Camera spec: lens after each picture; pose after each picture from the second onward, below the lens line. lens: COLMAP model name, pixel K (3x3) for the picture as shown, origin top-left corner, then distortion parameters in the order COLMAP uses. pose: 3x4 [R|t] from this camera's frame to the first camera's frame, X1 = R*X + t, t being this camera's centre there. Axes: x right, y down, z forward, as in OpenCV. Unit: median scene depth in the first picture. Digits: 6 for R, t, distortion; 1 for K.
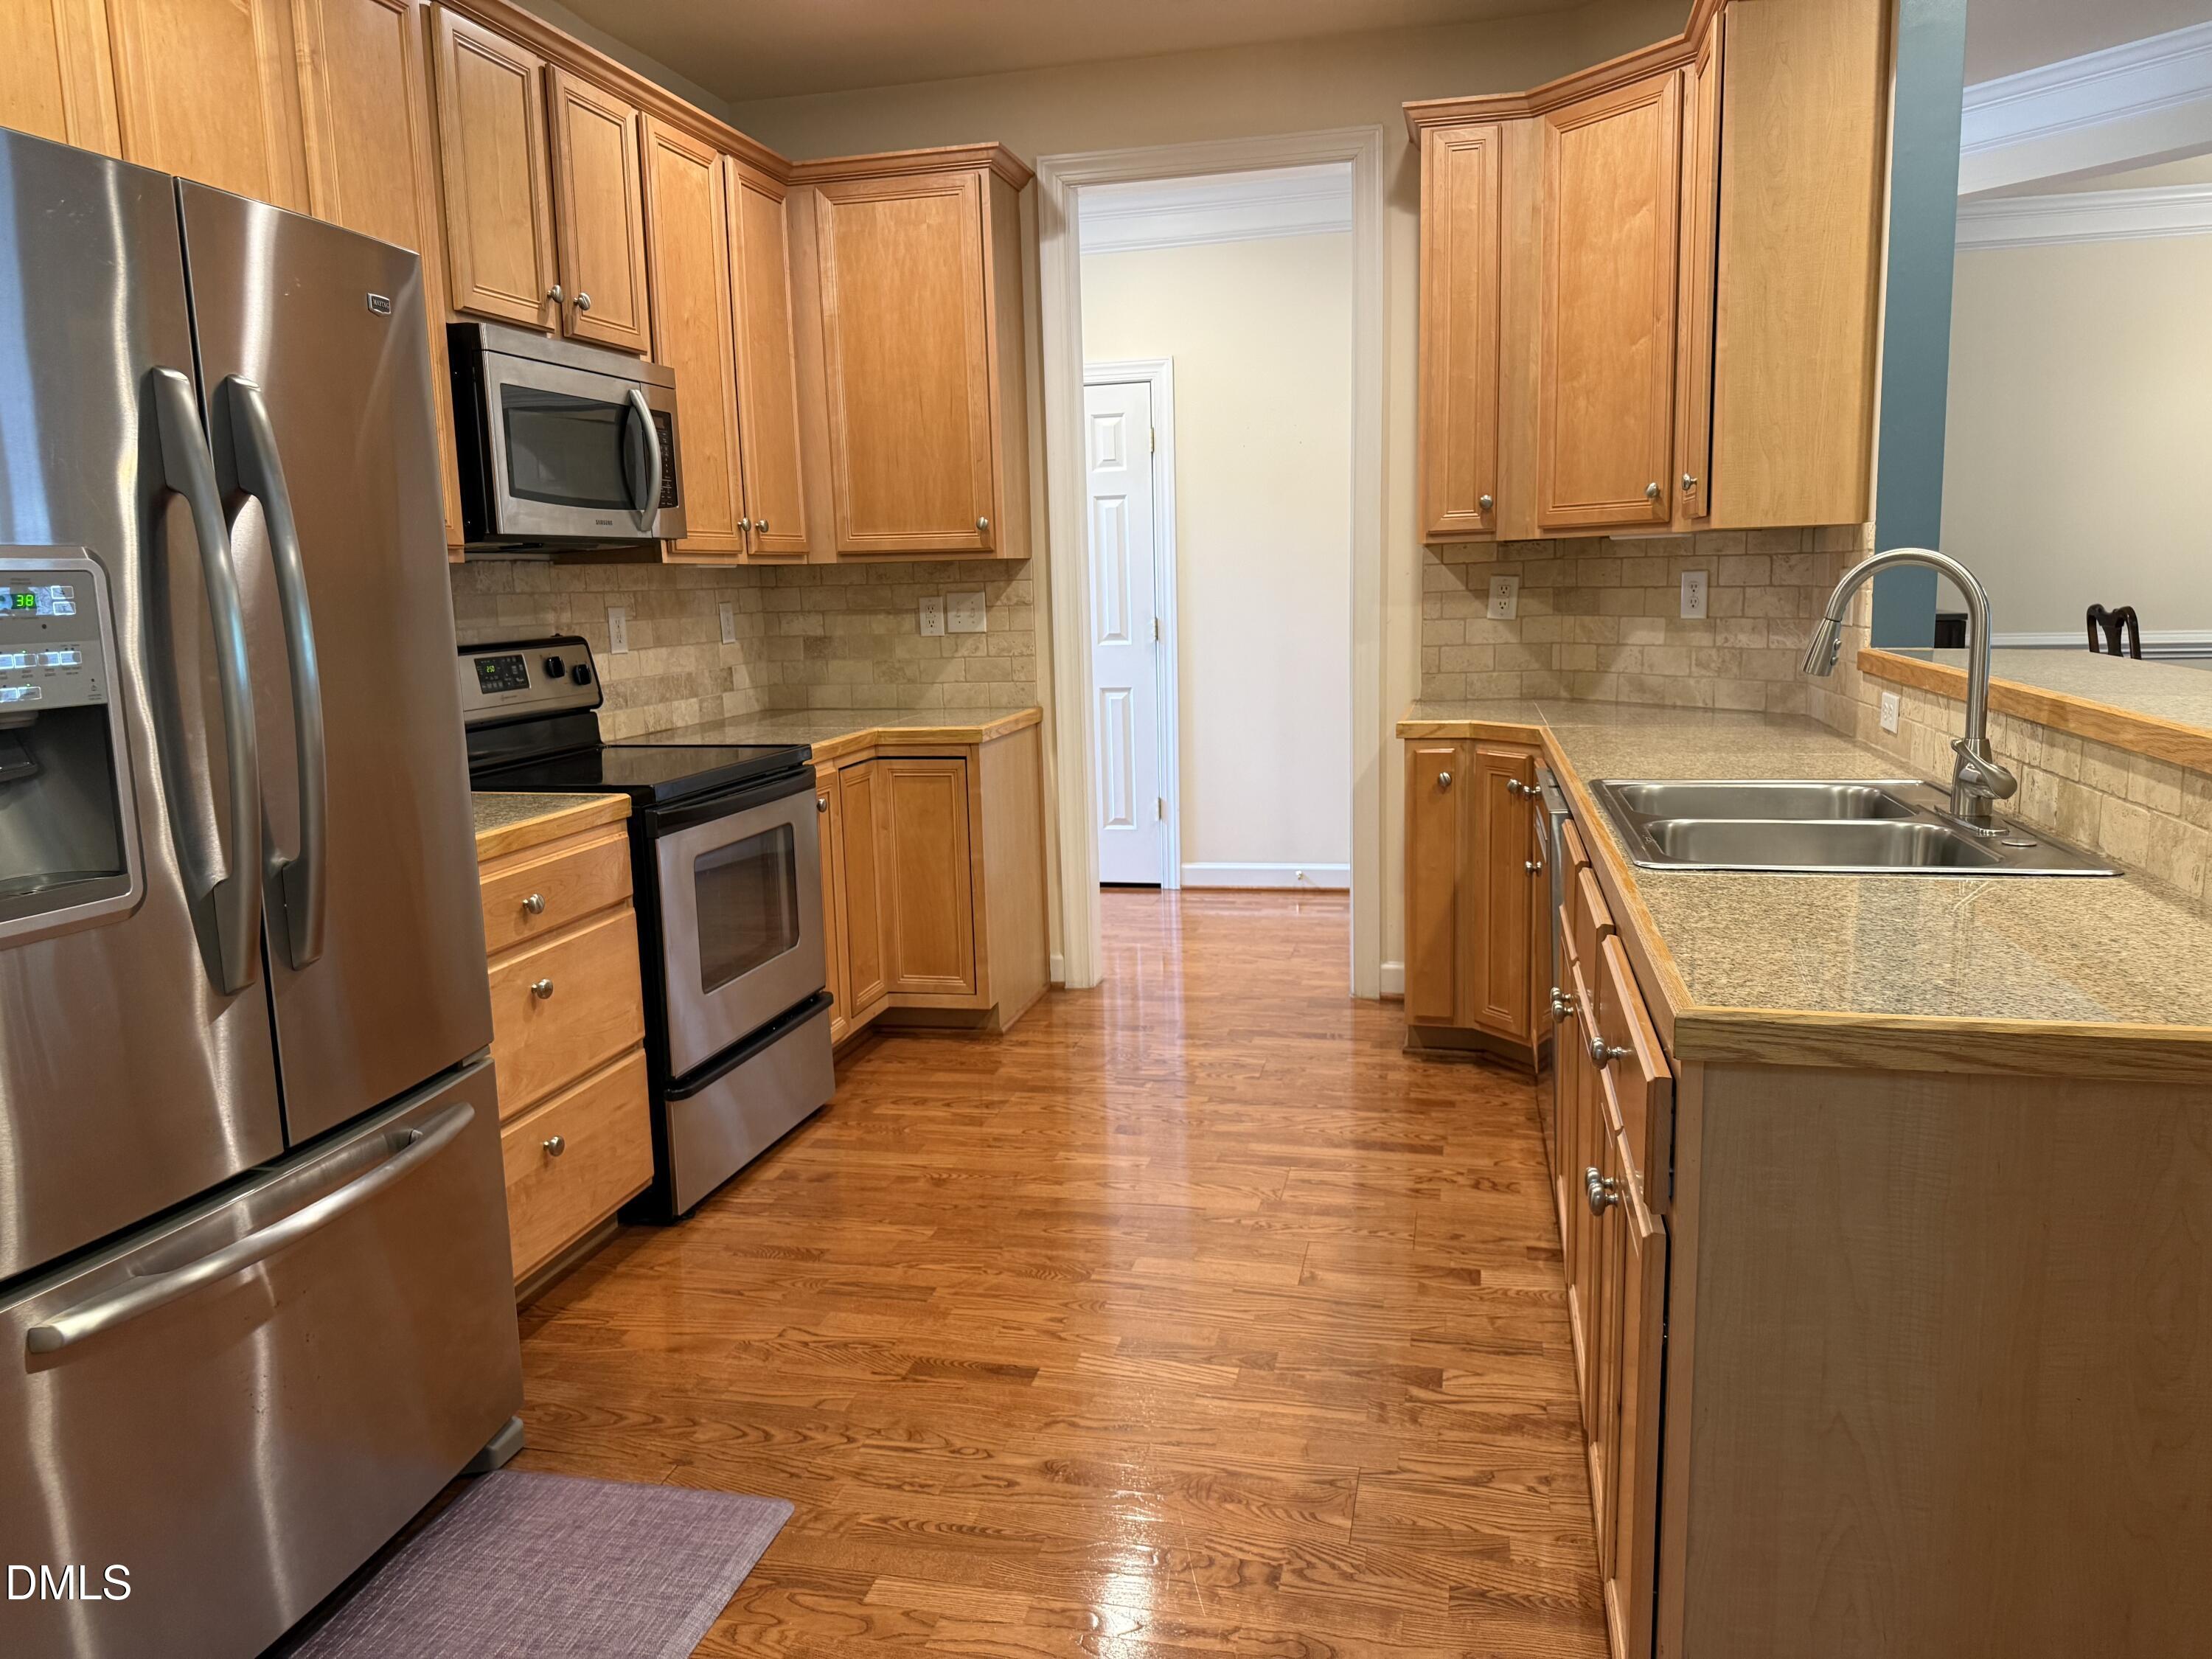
lens RADIAL K [[1555.5, 0, 1109.9], [0, 1555.5, 835.0], [0, 0, 1]] dist [0.058813, -0.082079]
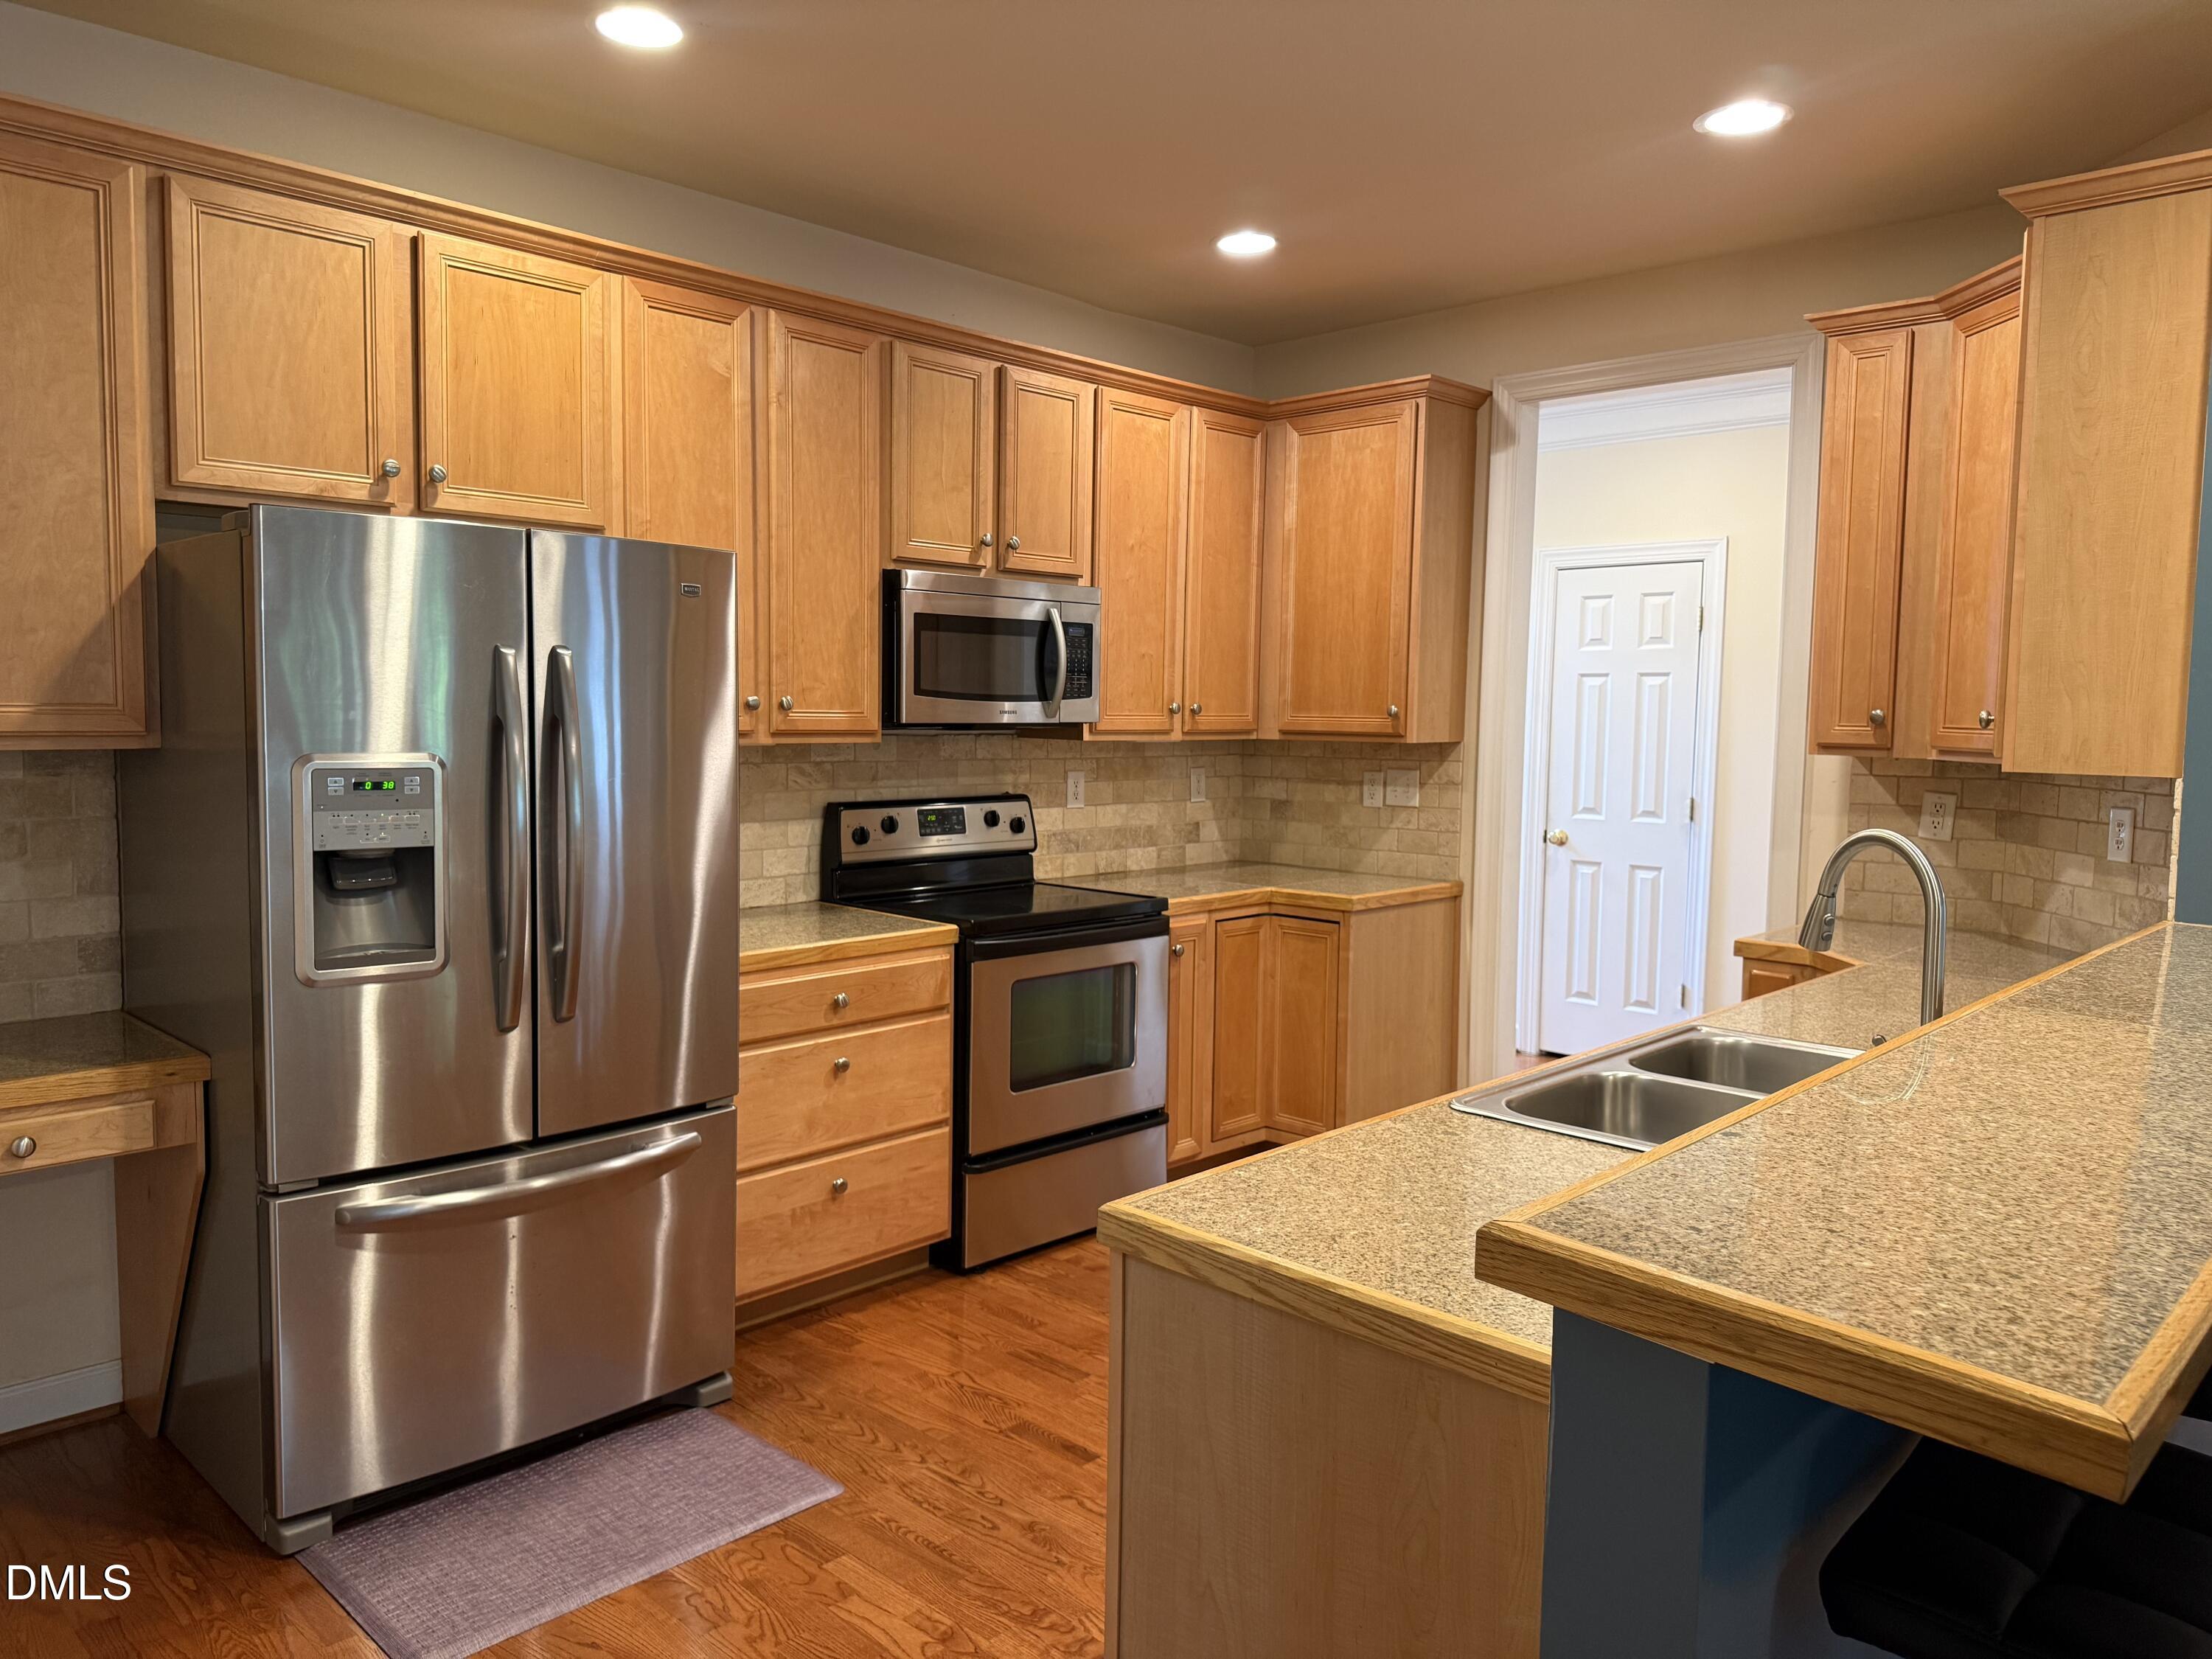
lens RADIAL K [[1555.5, 0, 1095.8], [0, 1555.5, 837.4], [0, 0, 1]] dist [0.058813, -0.082079]
pose [[0.858765, 0.084755, -0.505311, 0.348154], [-0.123884, 0.991309, -0.044268, -0.045207], [0.497168, 0.100616, 0.861801, -0.040394]]
